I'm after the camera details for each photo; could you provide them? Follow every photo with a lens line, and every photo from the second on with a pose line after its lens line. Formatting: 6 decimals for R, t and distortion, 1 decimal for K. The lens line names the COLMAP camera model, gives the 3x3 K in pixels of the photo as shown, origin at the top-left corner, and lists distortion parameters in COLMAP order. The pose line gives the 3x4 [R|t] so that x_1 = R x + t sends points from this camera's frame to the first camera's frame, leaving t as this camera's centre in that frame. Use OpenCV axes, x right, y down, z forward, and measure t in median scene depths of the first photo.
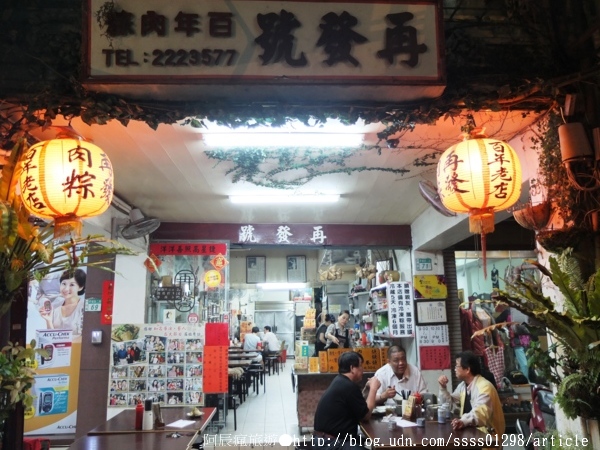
lens RADIAL K [[453.2, 0, 299.5], [0, 453.2, 223.6], [0, 0, 1]] dist [-0.046411, -0.017026]
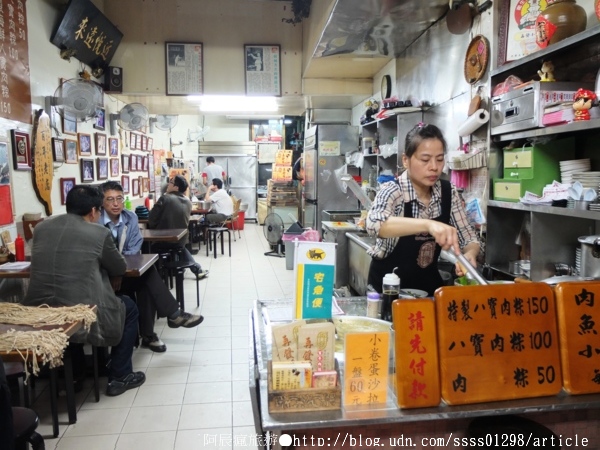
lens RADIAL K [[474.3, 0, 300.7], [0, 474.3, 223.5], [0, 0, 1]] dist [-0.001886, -0.000121]
pose [[0.996261, 0.010678, 0.085735, -0.007032], [-0.036782, 0.950333, 0.309055, 0.086639], [-0.078177, -0.311053, 0.947172, 0.372795]]
